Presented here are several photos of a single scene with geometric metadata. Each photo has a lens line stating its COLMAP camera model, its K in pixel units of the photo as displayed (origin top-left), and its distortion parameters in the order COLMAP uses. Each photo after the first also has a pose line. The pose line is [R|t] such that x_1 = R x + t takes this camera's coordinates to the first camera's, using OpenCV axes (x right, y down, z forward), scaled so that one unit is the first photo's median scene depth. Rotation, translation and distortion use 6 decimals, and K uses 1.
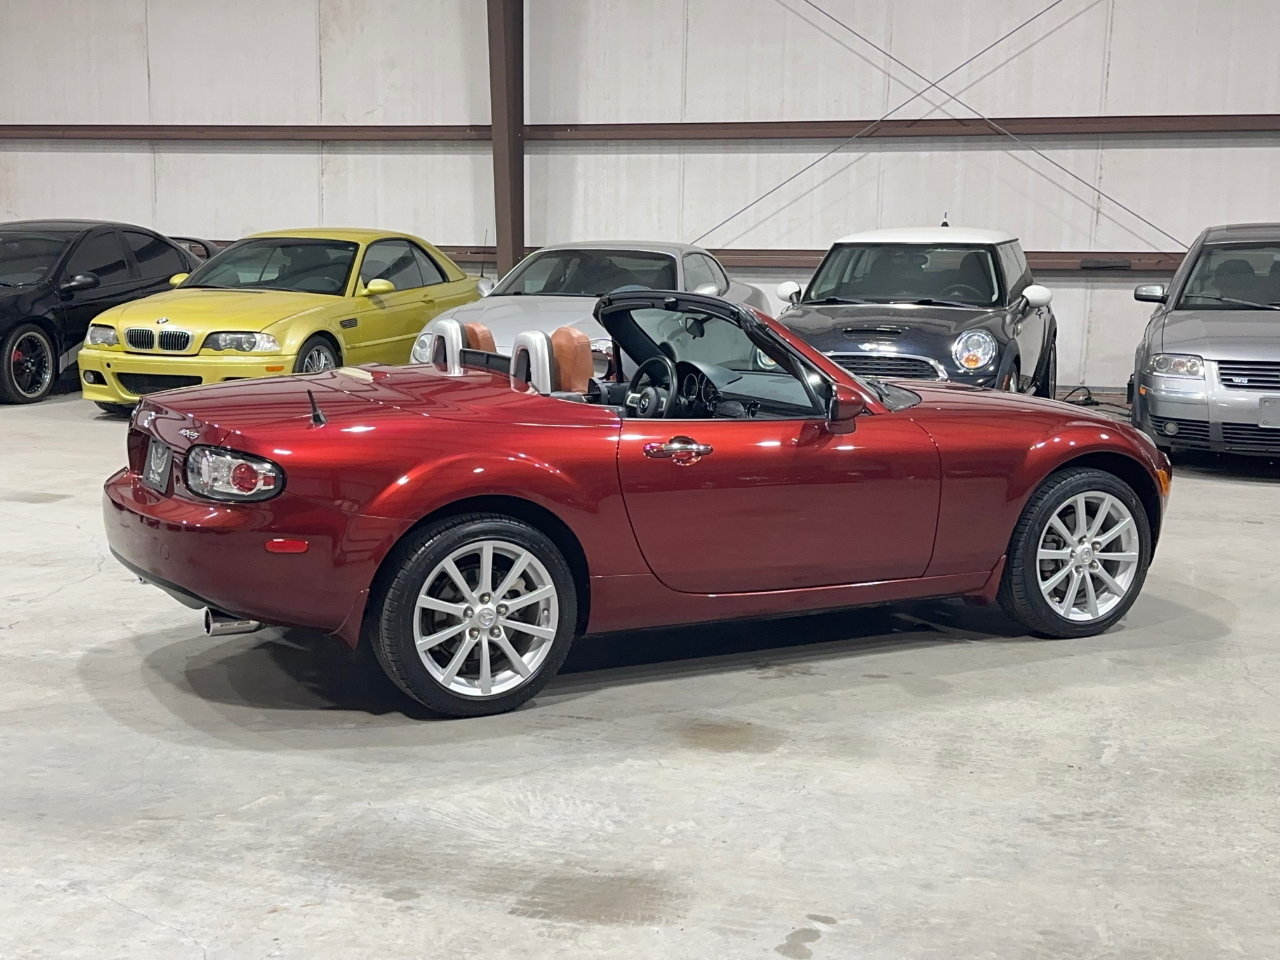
lens RADIAL K [[1758.7, 0, 633.9], [0, 1758.7, 484.4], [0, 0, 1]] dist [0.190738, -0.391623]
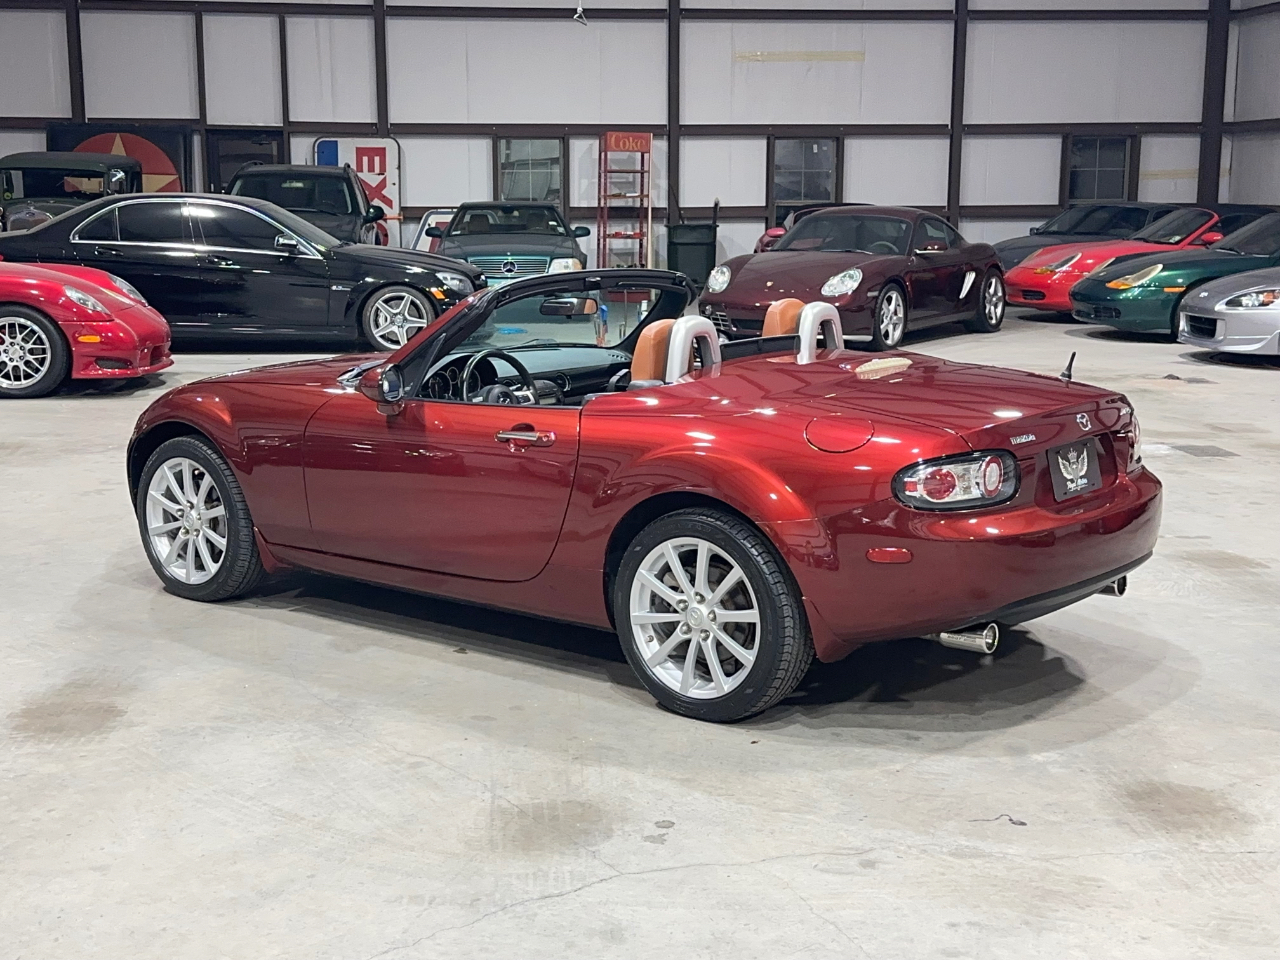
lens RADIAL K [[1758.6, 0, 644.3], [0, 1758.6, 482.4], [0, 0, 1]] dist [0.177204, -0.287128]
pose [[-0.394337, -0.163451, 0.904313, -0.990978], [0.134438, 0.963207, 0.232719, -0.244052], [-0.909079, 0.213344, -0.357855, 1.497295]]
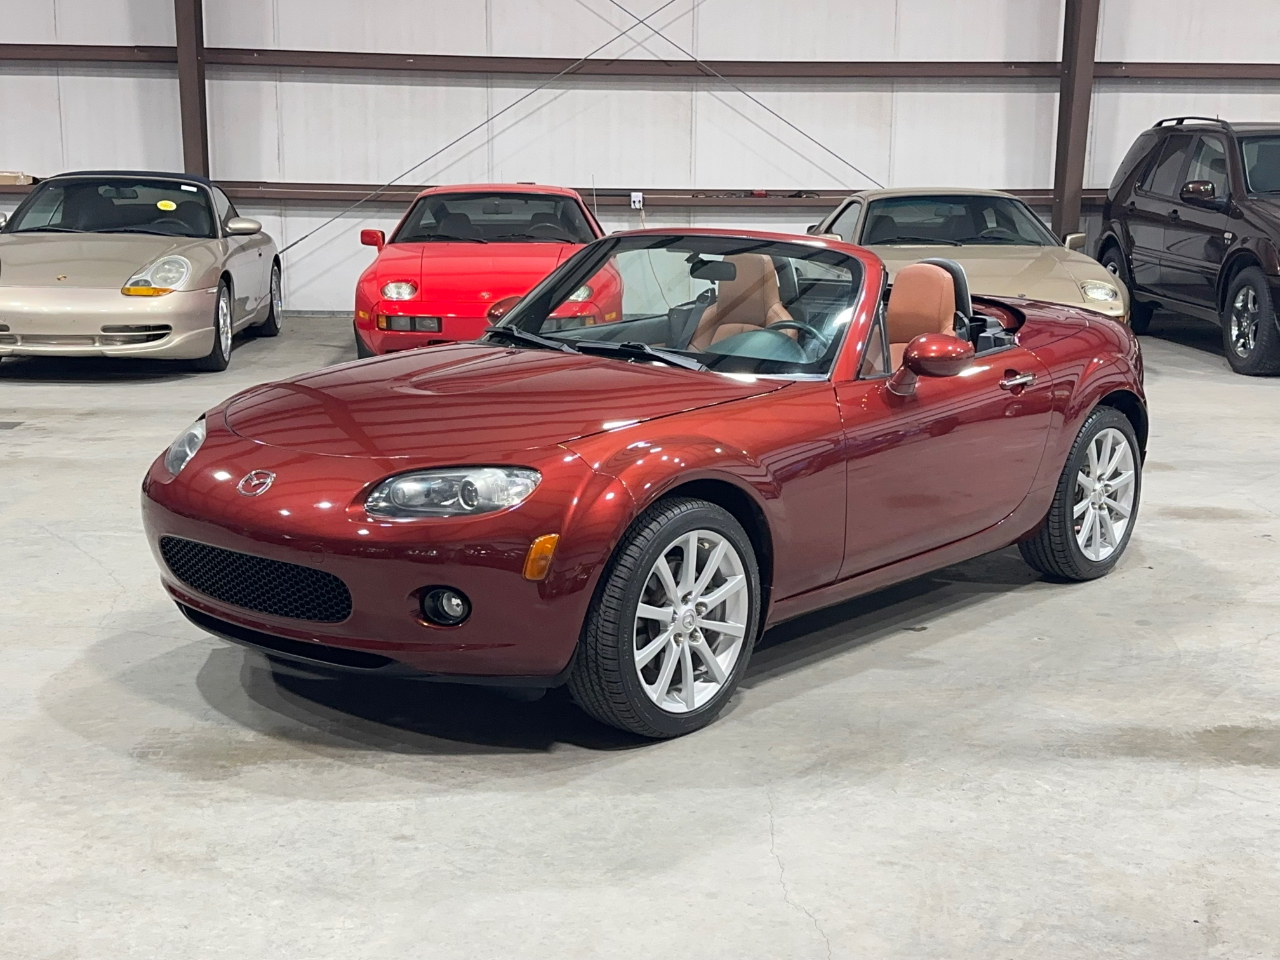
lens RADIAL K [[1738.7, 0, 641.1], [0, 1738.7, 473.4], [0, 0, 1]] dist [0.190077, -0.362812]
pose [[-0.926919, 0.048477, -0.372117, 0.449532], [-0.075076, 0.947617, 0.310459, -0.295363], [0.367675, 0.315708, -0.874725, 2.007480]]
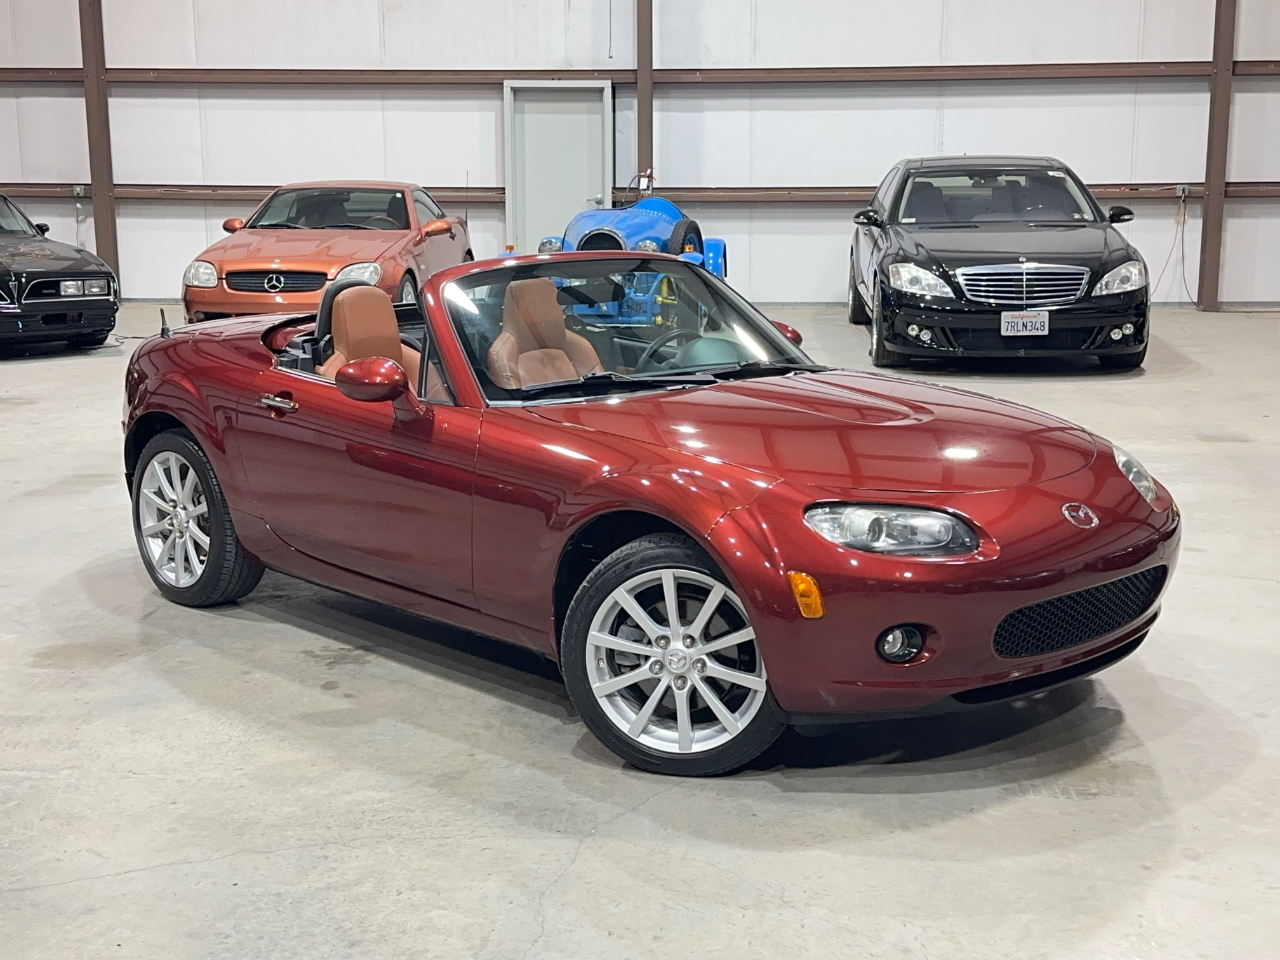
lens RADIAL K [[1754.7, 0, 641.9], [0, 1754.7, 479.3], [0, 0, 1]] dist [0.189794, -0.371929]
pose [[0.252387, 0.171837, -0.952246, 1.009380], [-0.142763, 0.979948, 0.138997, -0.141473], [0.957037, 0.100865, 0.271858, 0.886607]]
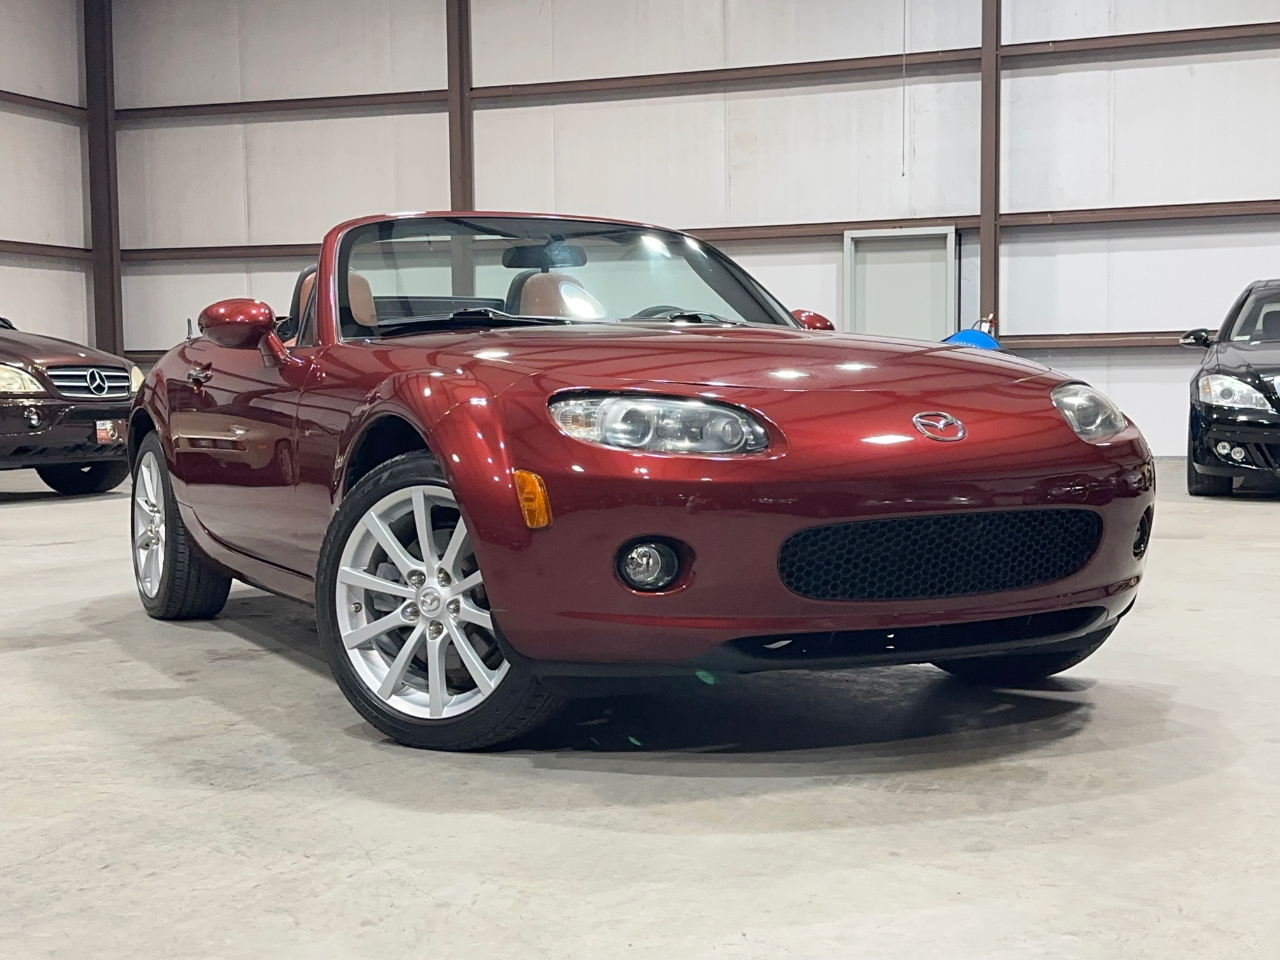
lens RADIAL K [[1738.7, 0, 641.1], [0, 1738.7, 473.4], [0, 0, 1]] dist [0.190077, -0.362812]
pose [[-0.026565, 0.044274, -0.998666, 0.908347], [-0.140606, 0.988922, 0.047582, -0.045695], [0.989709, 0.141682, -0.020045, 1.191808]]
